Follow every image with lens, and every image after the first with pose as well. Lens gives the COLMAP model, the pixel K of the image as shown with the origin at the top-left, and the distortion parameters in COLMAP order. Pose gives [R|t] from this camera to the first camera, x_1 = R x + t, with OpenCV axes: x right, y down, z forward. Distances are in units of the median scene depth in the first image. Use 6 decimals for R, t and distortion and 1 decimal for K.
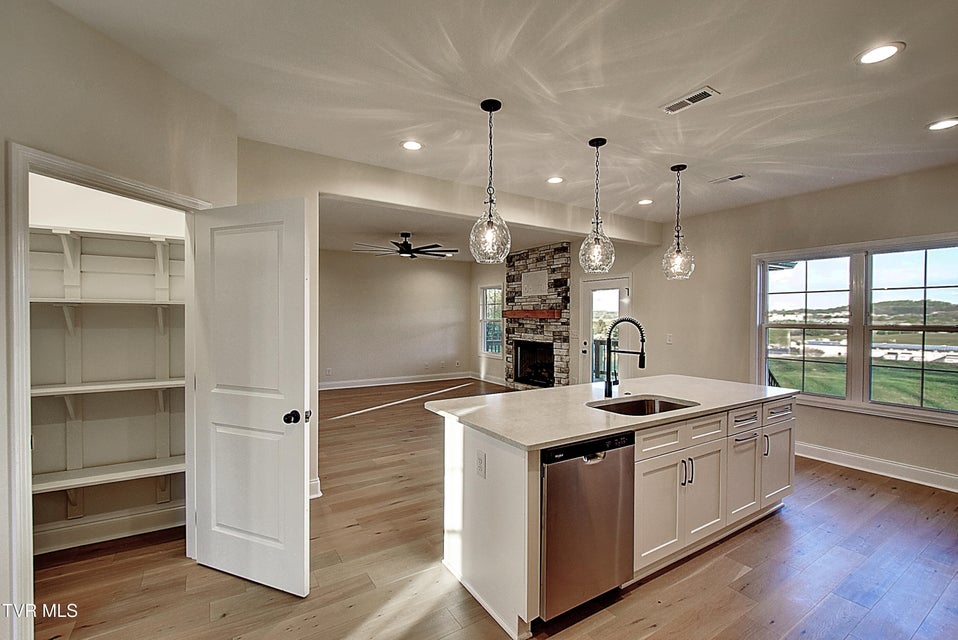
lens RADIAL K [[421.3, 0, 477.2], [0, 421.3, 322.4], [0, 0, 1]] dist [-0.001402, -0.000409]
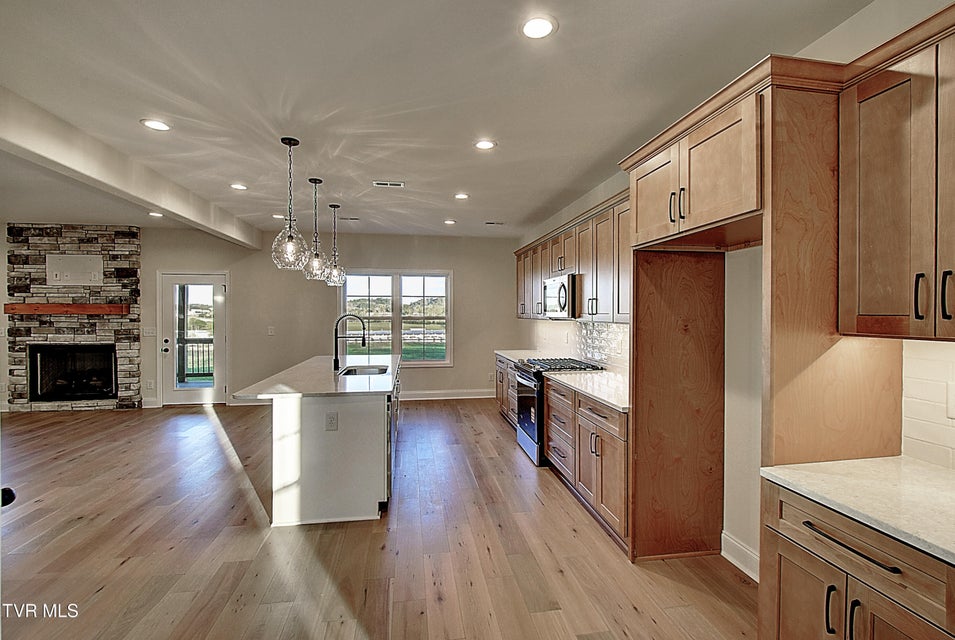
lens RADIAL K [[423.6, 0, 476.1], [0, 423.6, 316.3], [0, 0, 1]] dist [0.002152, -0.008073]
pose [[0.397319, -0.012026, 0.917602, -0.339564], [0.012771, 0.999890, 0.007575, -0.003020], [-0.917592, 0.008709, 0.397429, 0.005720]]
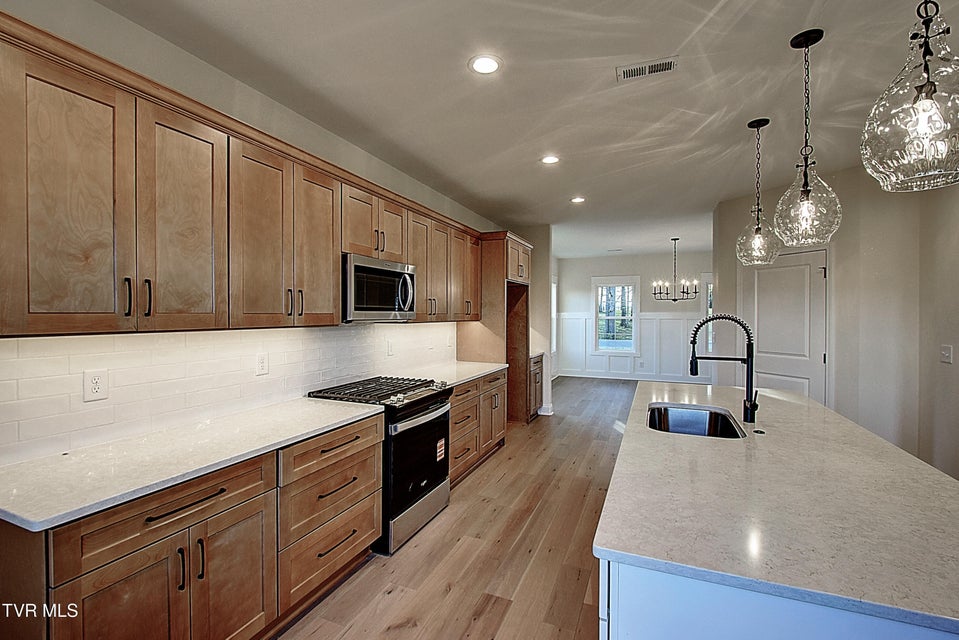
lens RADIAL K [[425.4, 0, 478.1], [0, 425.4, 316.3], [0, 0, 1]] dist [0.002152, -0.008073]
pose [[-0.821306, -0.003322, -0.570478, 0.484680], [-0.013546, 0.999815, 0.013679, -0.005225], [0.570327, 0.018963, -0.821199, 0.573608]]
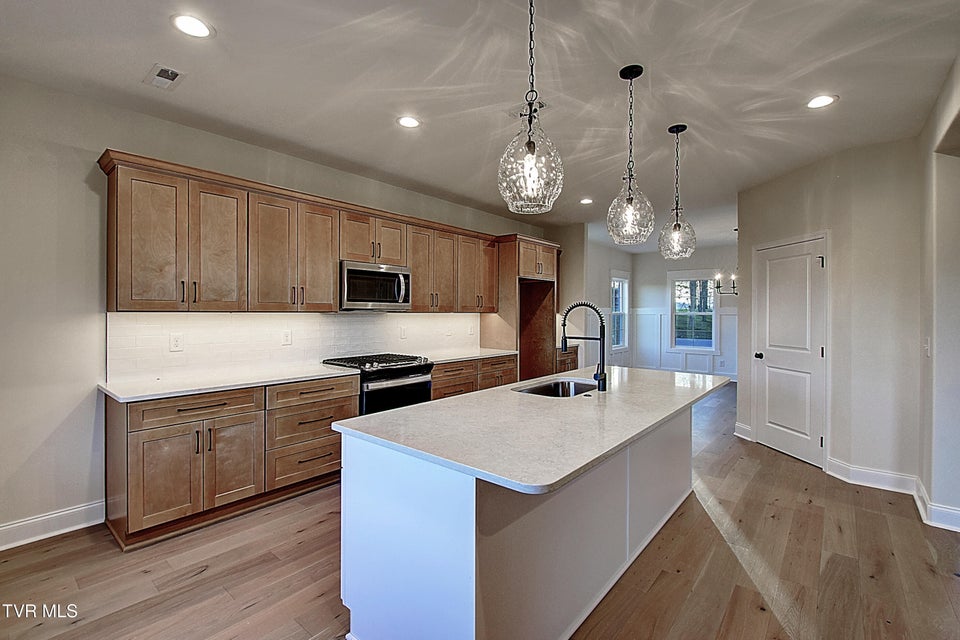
lens RADIAL K [[430.6, 0, 479.7], [0, 430.6, 311.3], [0, 0, 1]] dist [-0.001501, -0.000531]
pose [[-0.952520, -0.009776, -0.304319, 0.359578], [-0.013220, 0.999870, 0.009260, 0.001615], [0.304189, 0.012843, -0.952525, 0.766152]]
